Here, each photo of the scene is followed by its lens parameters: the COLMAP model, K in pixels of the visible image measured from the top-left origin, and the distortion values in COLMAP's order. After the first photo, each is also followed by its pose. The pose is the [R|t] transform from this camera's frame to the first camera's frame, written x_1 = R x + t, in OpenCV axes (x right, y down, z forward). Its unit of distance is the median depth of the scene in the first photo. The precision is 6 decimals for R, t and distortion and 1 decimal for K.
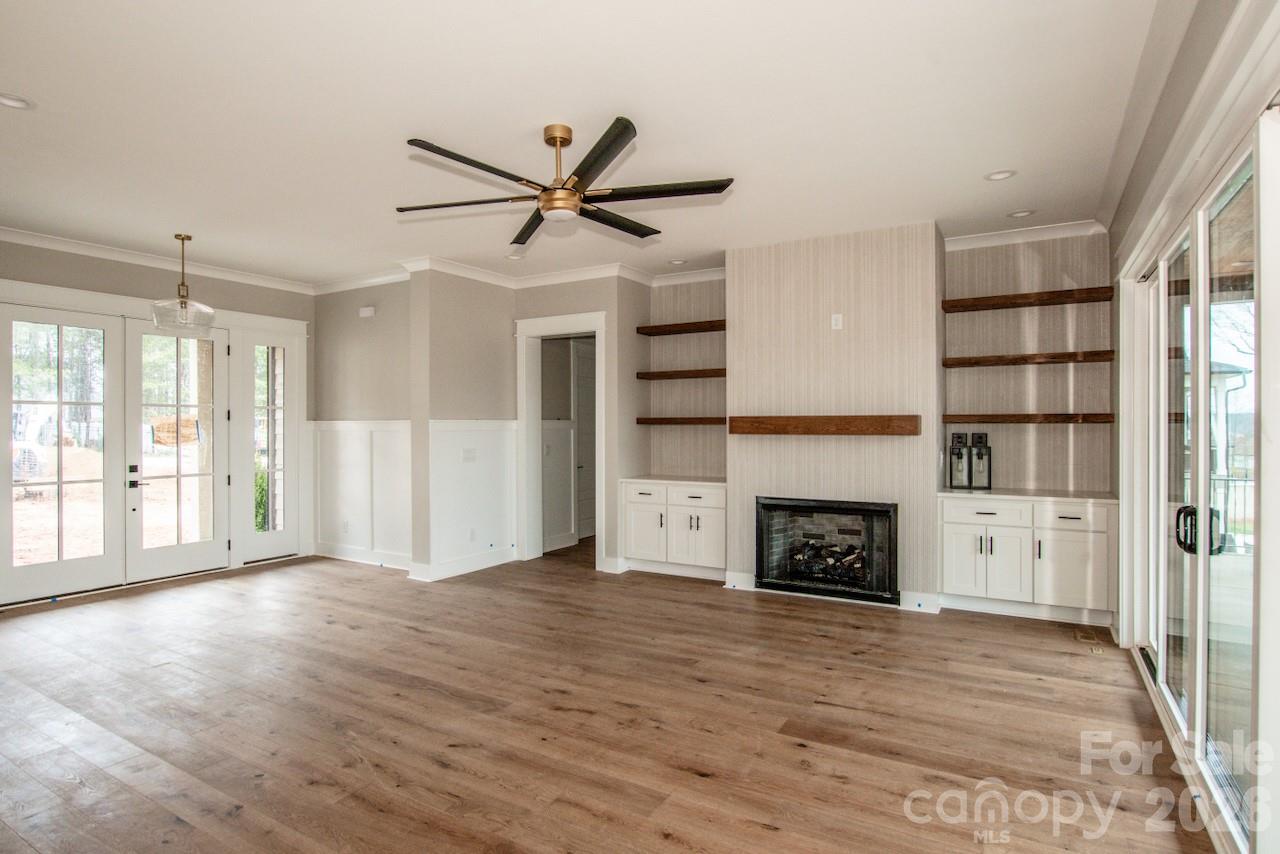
lens RADIAL K [[664.0, 0, 645.7], [0, 664.0, 425.1], [0, 0, 1]] dist [-0.025359, 0.000639]
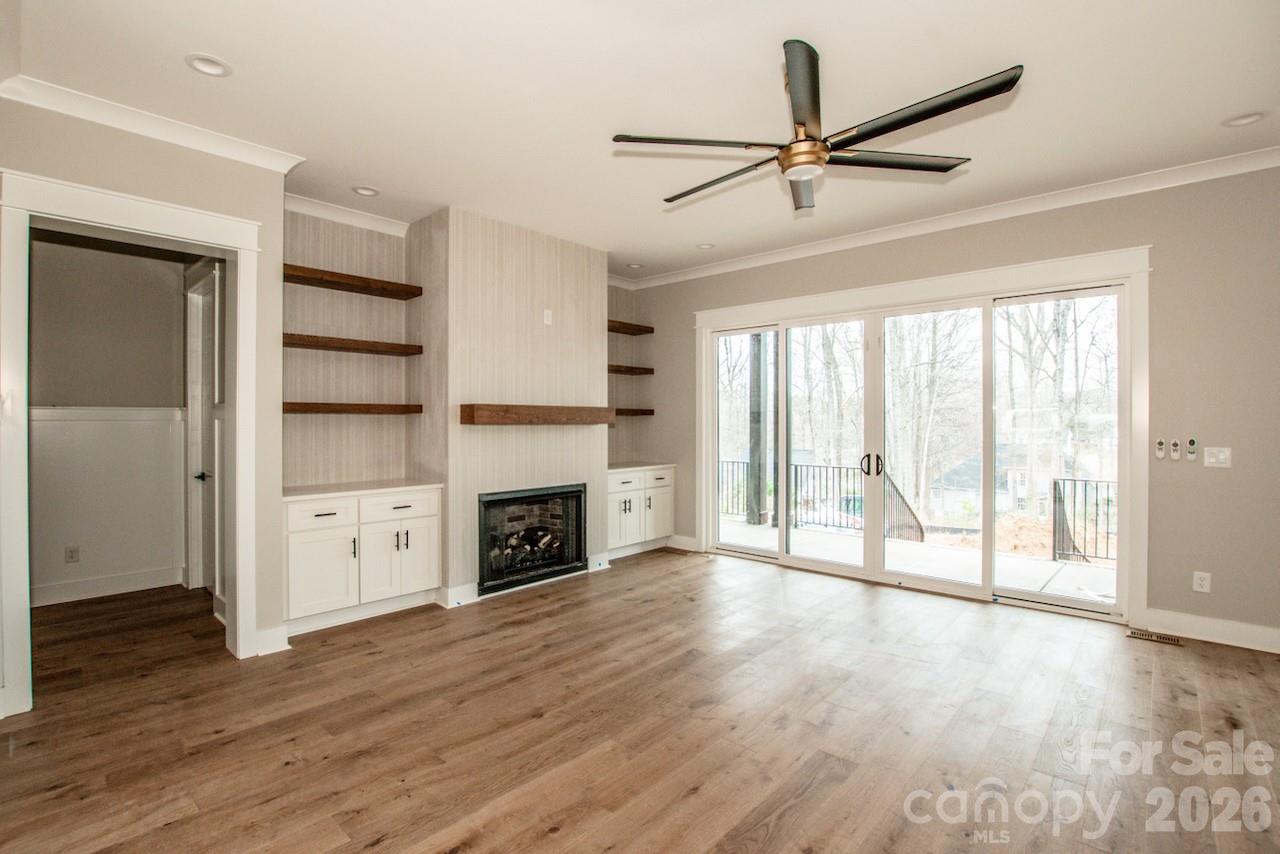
lens RADIAL K [[579.3, 0, 640.3], [0, 579.3, 422.2], [0, 0, 1]] dist [-0.025618, 0.000825]
pose [[0.238379, 0.002166, 0.971170, -0.586688], [0.002058, 0.999994, -0.002735, 0.014216], [-0.971170, 0.002650, 0.238373, 0.658383]]
